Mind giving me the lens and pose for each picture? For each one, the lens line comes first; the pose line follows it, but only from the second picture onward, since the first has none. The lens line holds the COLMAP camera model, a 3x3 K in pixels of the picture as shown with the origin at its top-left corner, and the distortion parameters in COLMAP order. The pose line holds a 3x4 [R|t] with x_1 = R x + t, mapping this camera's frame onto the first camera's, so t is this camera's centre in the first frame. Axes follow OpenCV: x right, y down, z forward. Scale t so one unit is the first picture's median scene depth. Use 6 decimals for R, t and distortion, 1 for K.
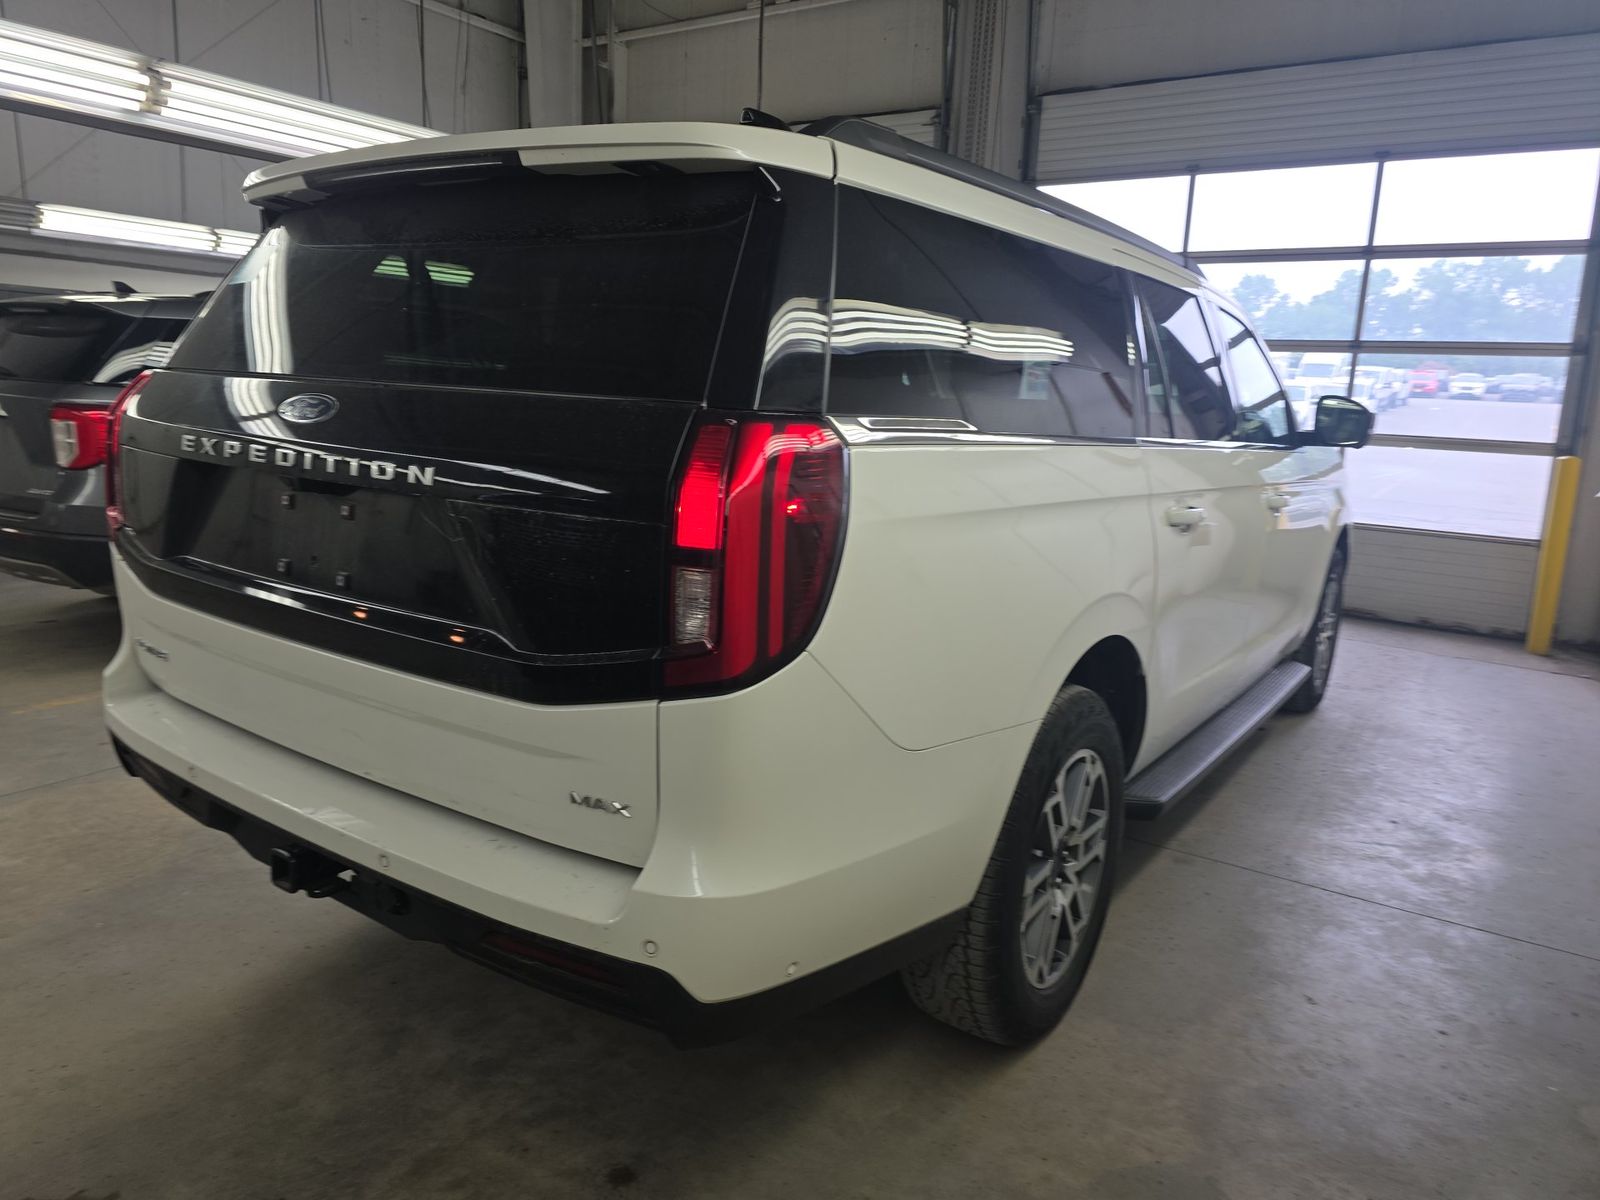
lens RADIAL K [[1065.1, 0, 805.3], [0, 1065.1, 591.0], [0, 0, 1]] dist [0.063745, -0.051015]
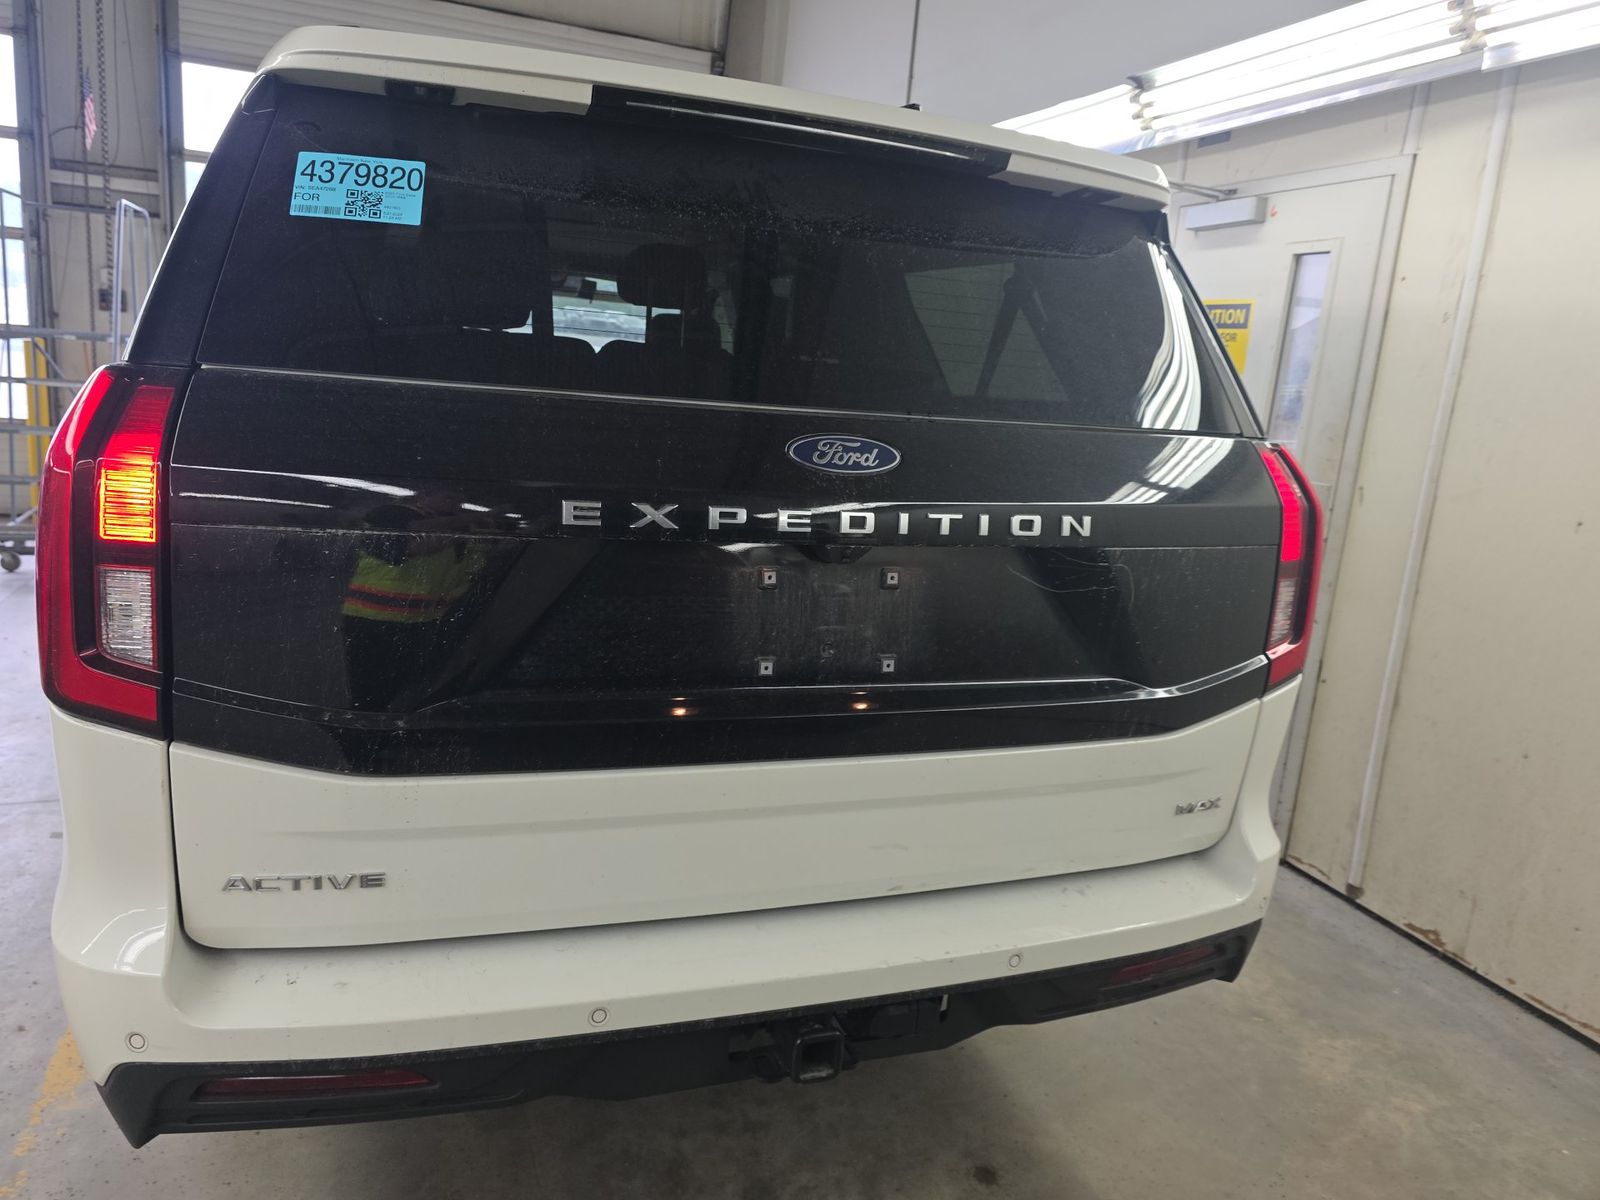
lens RADIAL K [[1065.1, 0, 805.3], [0, 1065.1, 591.0], [0, 0, 1]] dist [0.063745, -0.051015]
pose [[0.592581, -0.174217, 0.786446, -1.054983], [0.105188, 0.984707, 0.138878, -0.176500], [-0.798614, 0.000429, 0.601844, 0.560078]]
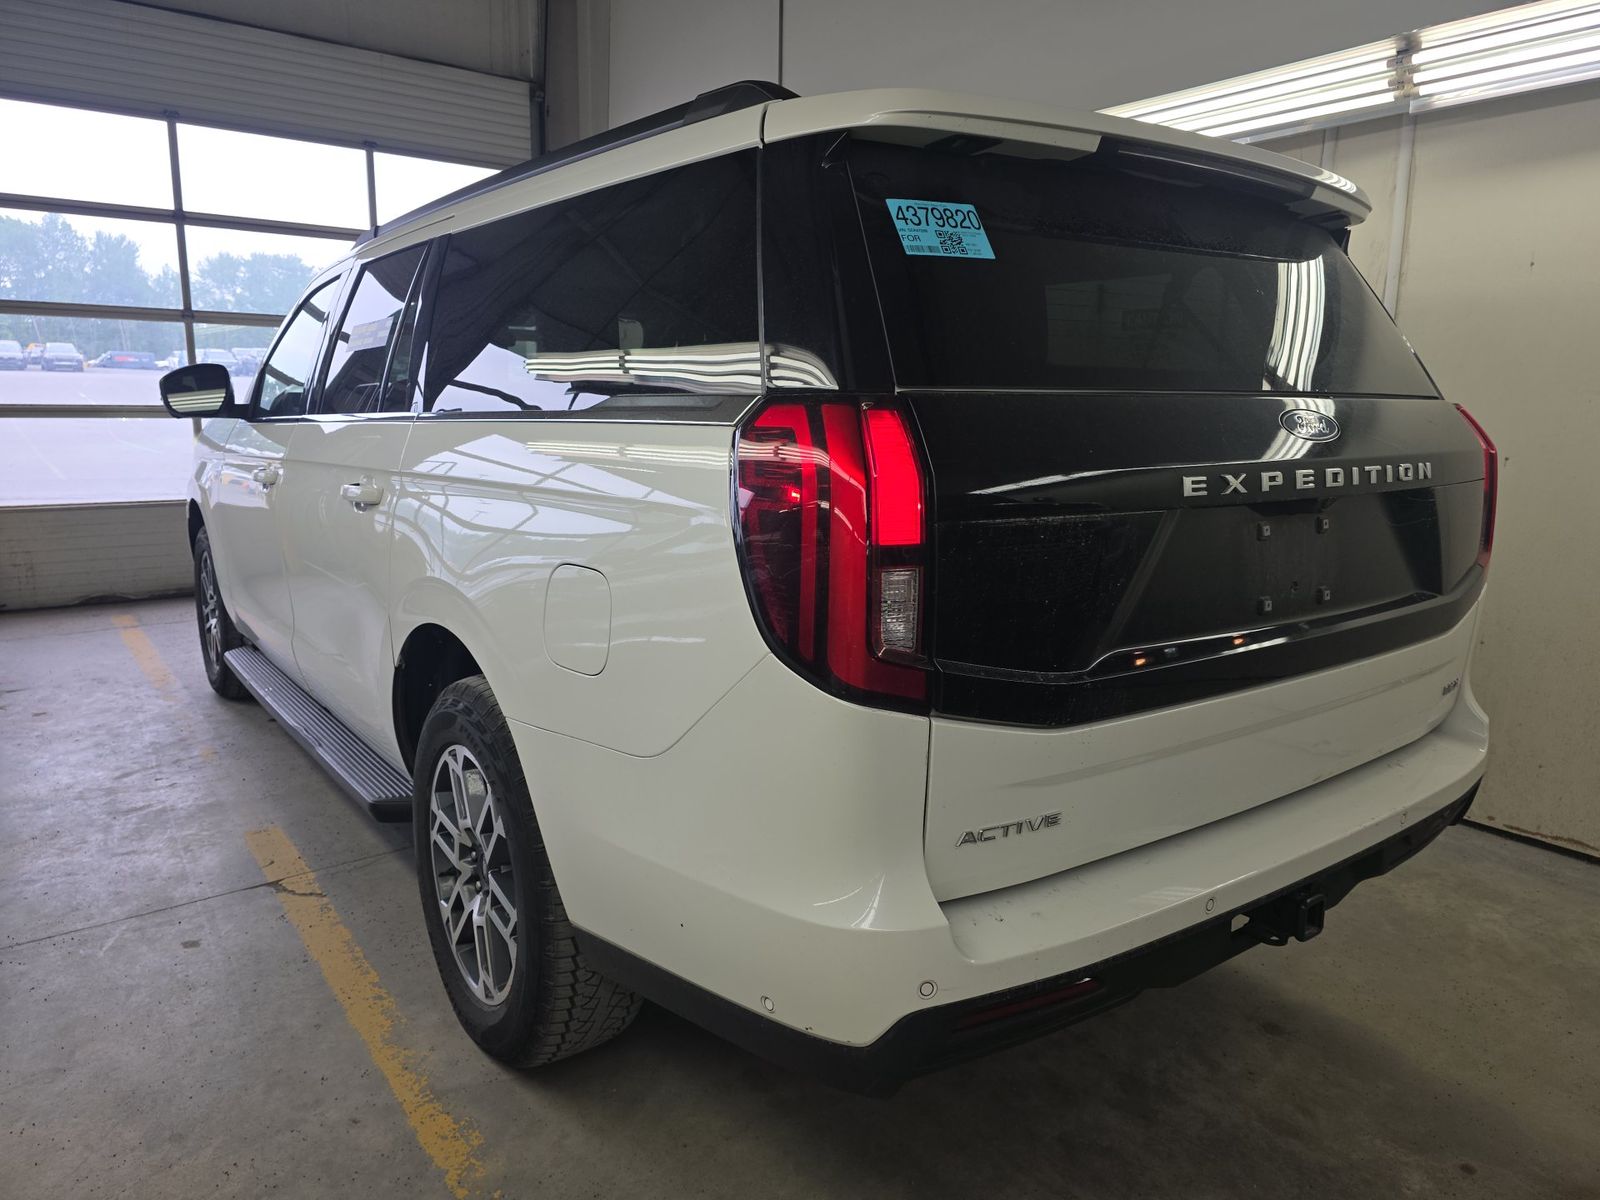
lens RADIAL K [[1069.0, 0, 824.8], [0, 1069.0, 599.3], [0, 0, 1]] dist [0.062476, -0.048883]
pose [[0.324020, -0.219724, 0.920181, -1.462097], [0.185984, 0.968469, 0.165764, -0.250003], [-0.927589, 0.117428, 0.354668, 1.049020]]
